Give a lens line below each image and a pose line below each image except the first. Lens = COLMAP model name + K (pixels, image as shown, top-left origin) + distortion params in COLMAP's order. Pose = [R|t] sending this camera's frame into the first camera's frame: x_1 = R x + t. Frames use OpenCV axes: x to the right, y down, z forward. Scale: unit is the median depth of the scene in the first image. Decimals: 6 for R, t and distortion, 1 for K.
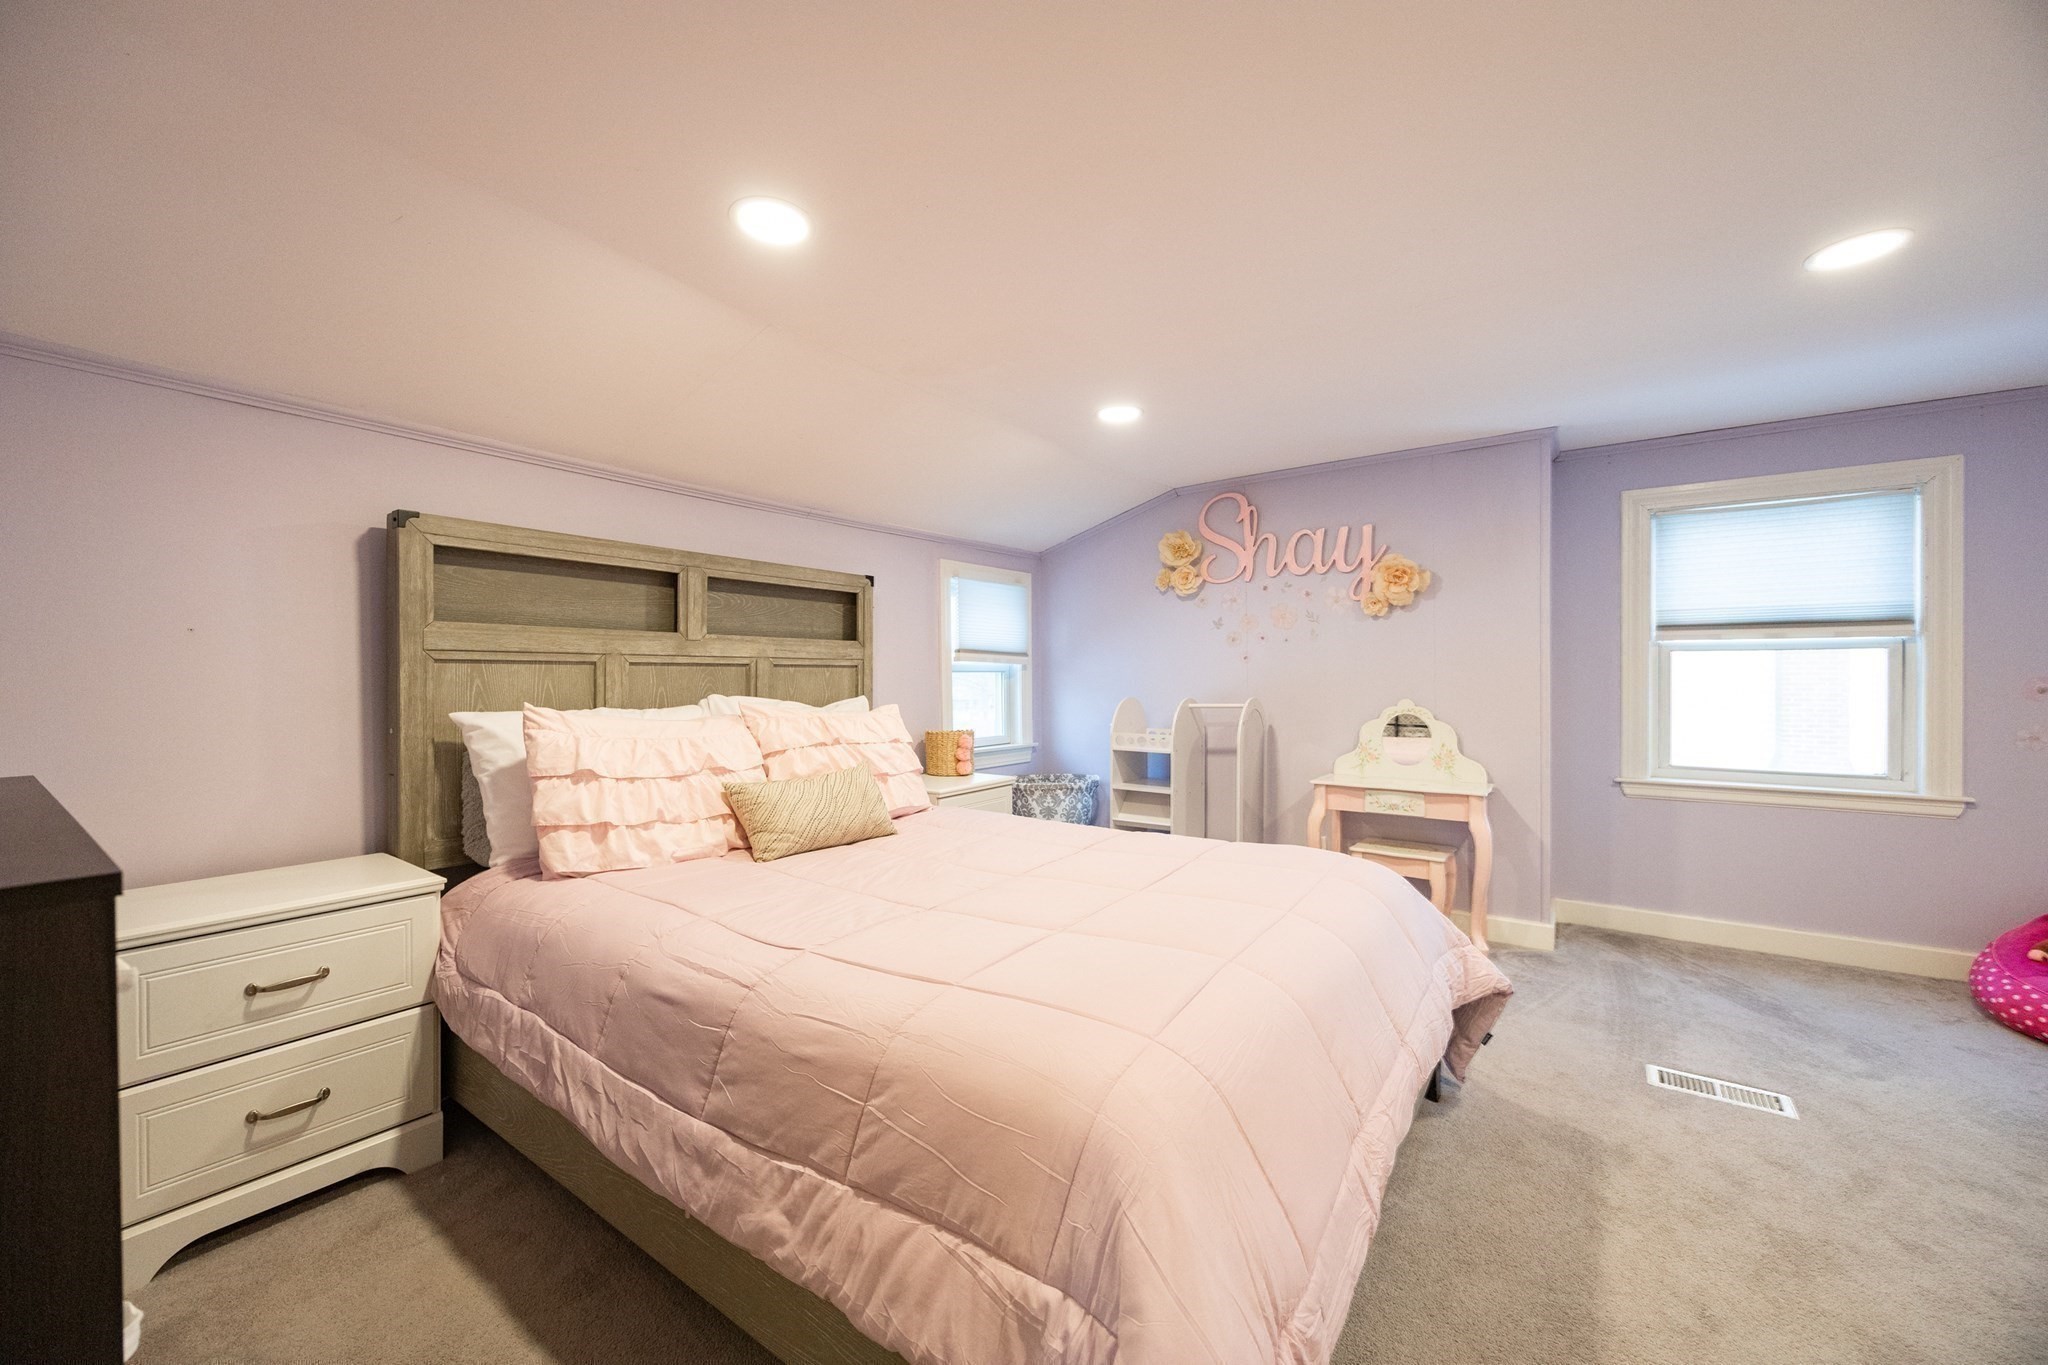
lens RADIAL K [[788.7, 0, 1024.9], [0, 788.7, 677.5], [0, 0, 1]] dist [-0.001101, 0.000288]
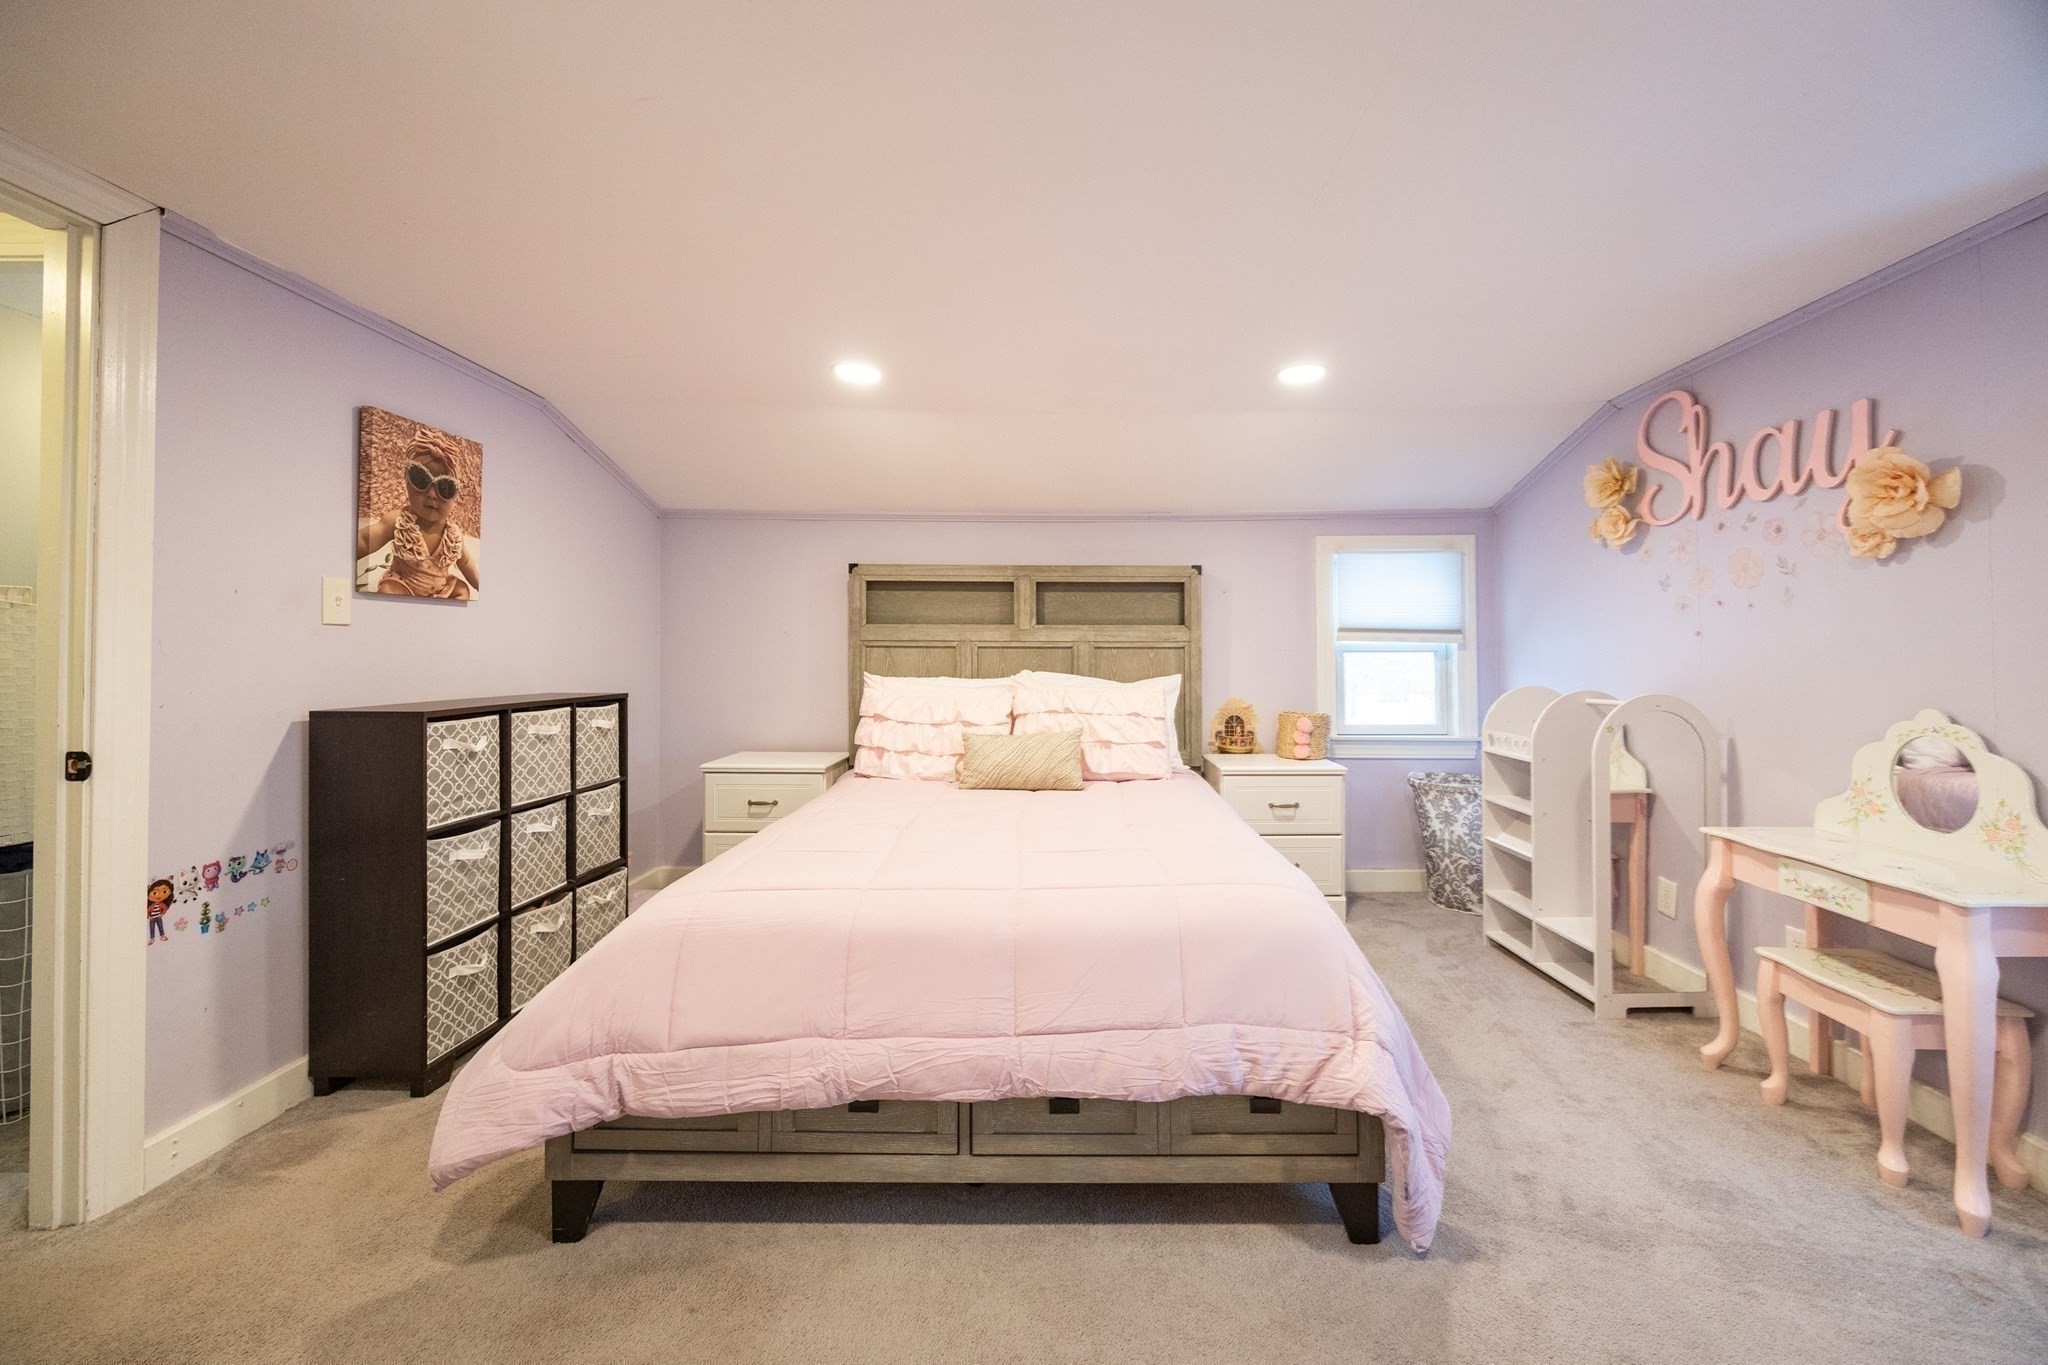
lens RADIAL K [[788.7, 0, 1049.6], [0, 788.7, 643.2], [0, 0, 1]] dist [-0.001101, 0.000288]
pose [[0.579450, -0.003150, -0.815002, 0.586334], [-0.003657, 0.999972, -0.006465, -0.012544], [0.814999, 0.006726, 0.579423, 0.198248]]
